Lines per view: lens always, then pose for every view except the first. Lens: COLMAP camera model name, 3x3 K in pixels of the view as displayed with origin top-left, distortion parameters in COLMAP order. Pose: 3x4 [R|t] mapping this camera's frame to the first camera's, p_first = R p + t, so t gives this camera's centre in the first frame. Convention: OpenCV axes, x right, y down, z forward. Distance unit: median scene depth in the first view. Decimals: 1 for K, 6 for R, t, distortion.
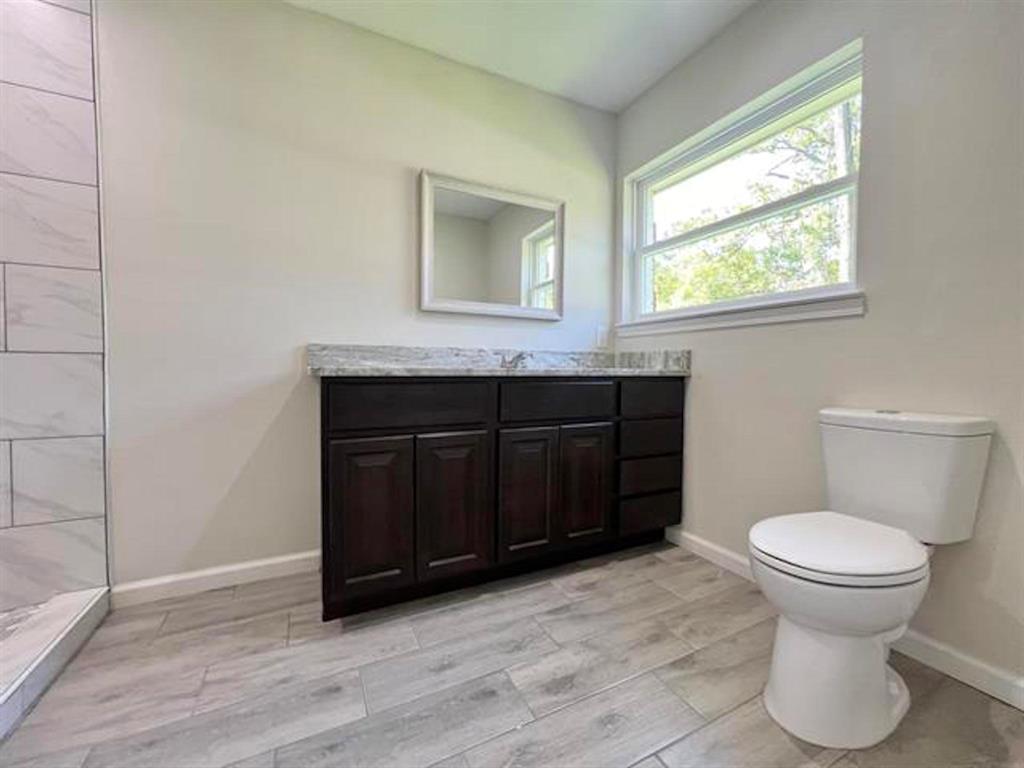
lens RADIAL K [[407.1, 0, 504.8], [0, 407.1, 385.2], [0, 0, 1]] dist [0.000390, 0.001464]
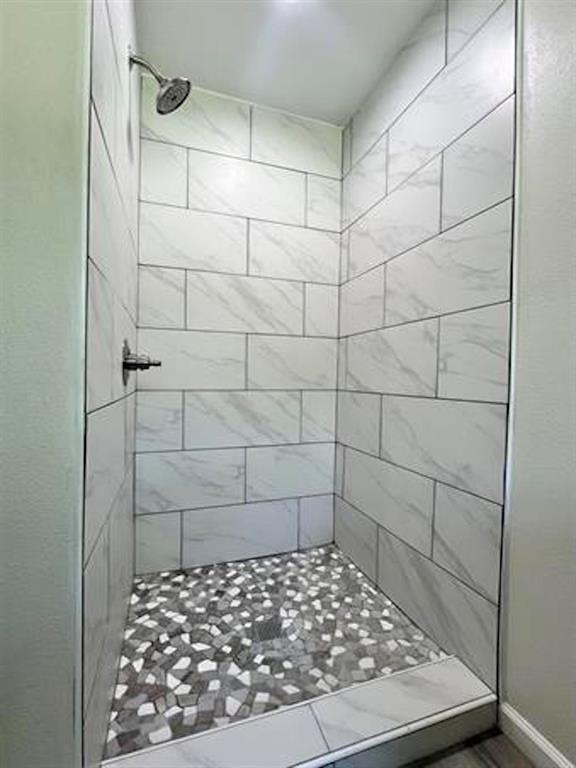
lens RADIAL K [[305.4, 0, 283.9], [0, 305.4, 377.8], [0, 0, 1]] dist [0.000390, 0.001464]
pose [[-0.166498, 0.013138, -0.985954, -0.328368], [-0.041027, 0.998953, 0.020240, -0.125500], [0.985188, 0.043820, -0.165785, 0.679064]]
